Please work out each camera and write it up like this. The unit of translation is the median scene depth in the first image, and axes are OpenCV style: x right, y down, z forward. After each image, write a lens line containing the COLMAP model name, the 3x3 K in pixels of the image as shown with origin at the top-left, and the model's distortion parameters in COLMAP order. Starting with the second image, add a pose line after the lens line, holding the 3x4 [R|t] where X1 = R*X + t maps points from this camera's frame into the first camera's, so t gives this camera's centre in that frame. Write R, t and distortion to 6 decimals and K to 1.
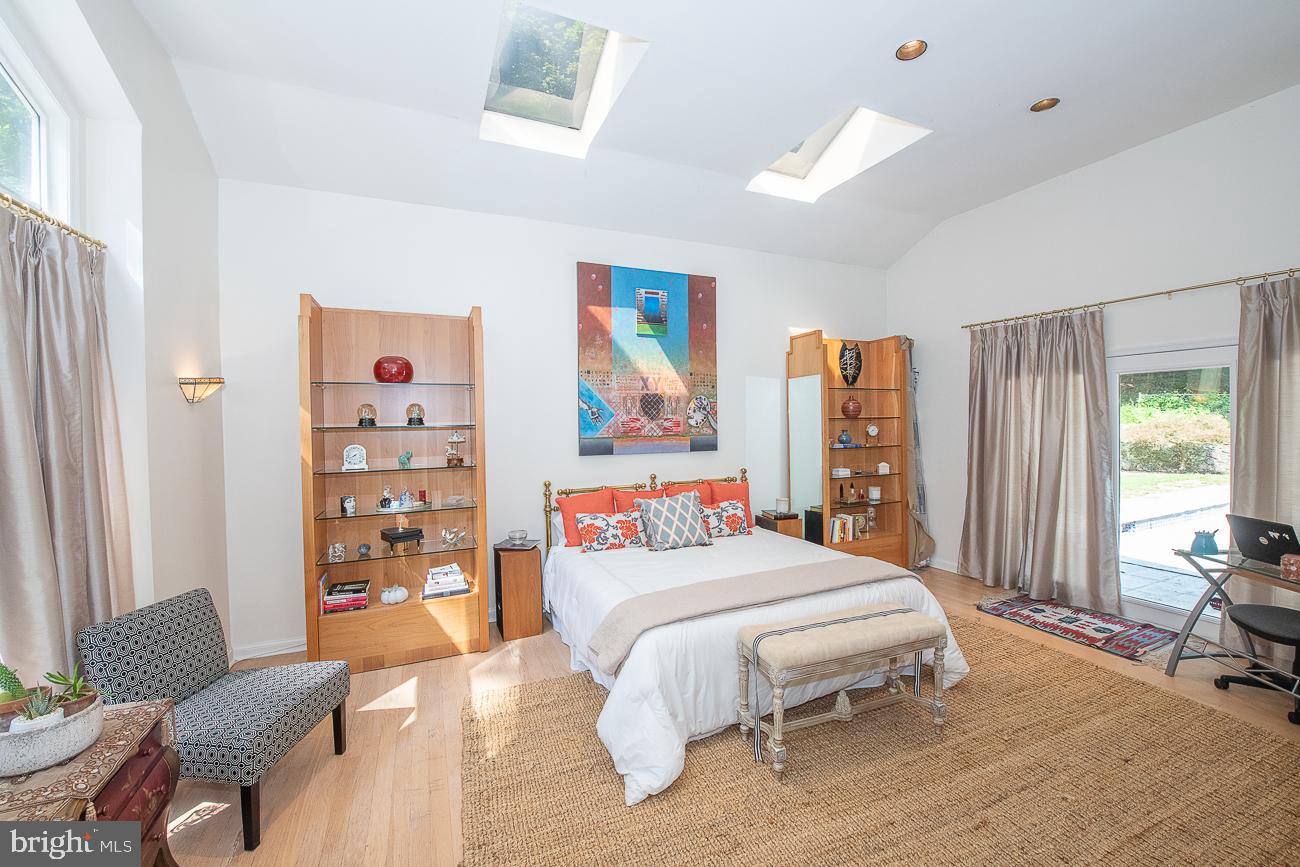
lens RADIAL K [[526.9, 0, 656.6], [0, 526.9, 429.3], [0, 0, 1]] dist [0.003247, 0.000091]
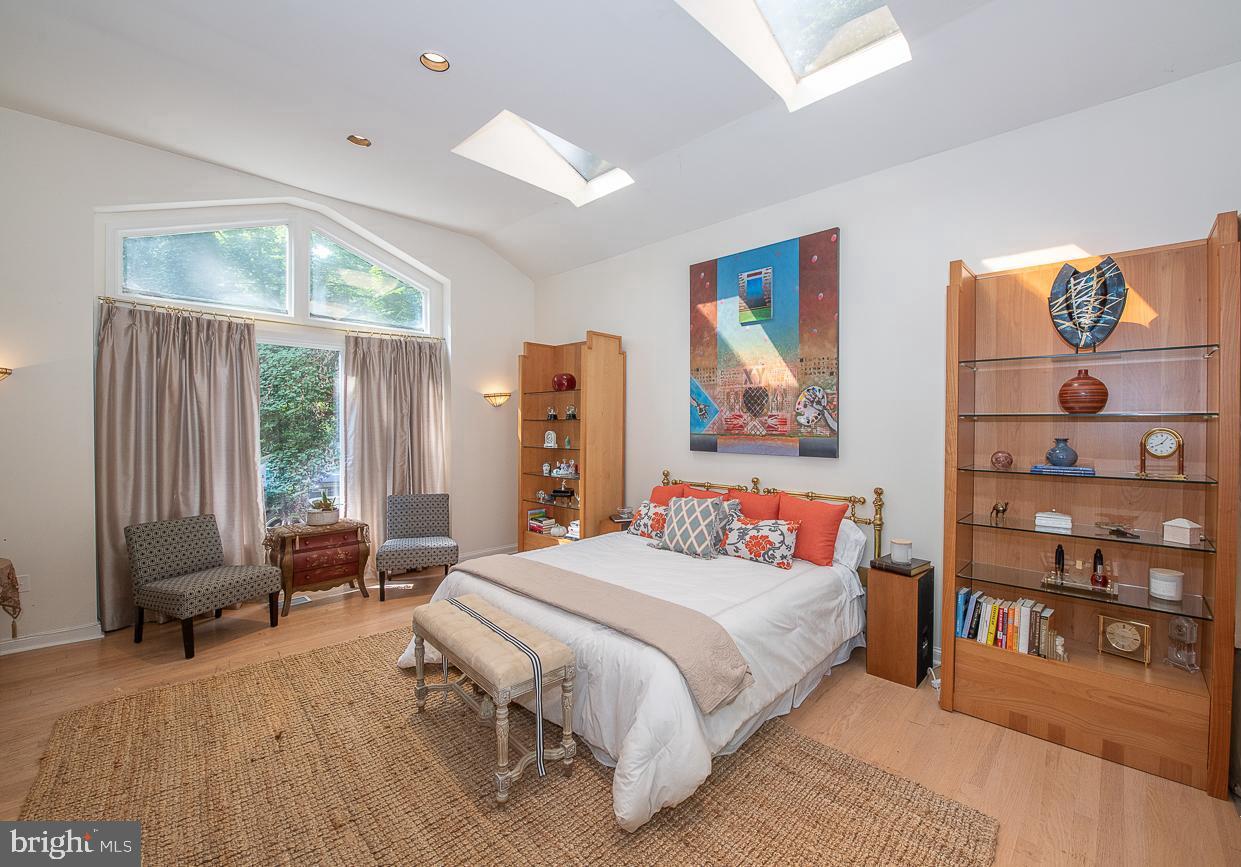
lens RADIAL K [[504.8, 0, 625.4], [0, 504.8, 430.9], [0, 0, 1]] dist [-0.001123, -0.000029]
pose [[0.388667, 0.031136, -0.920852, 0.699634], [-0.022370, 0.999453, 0.024352, -0.009771], [0.921107, 0.011135, 0.389151, 0.469721]]
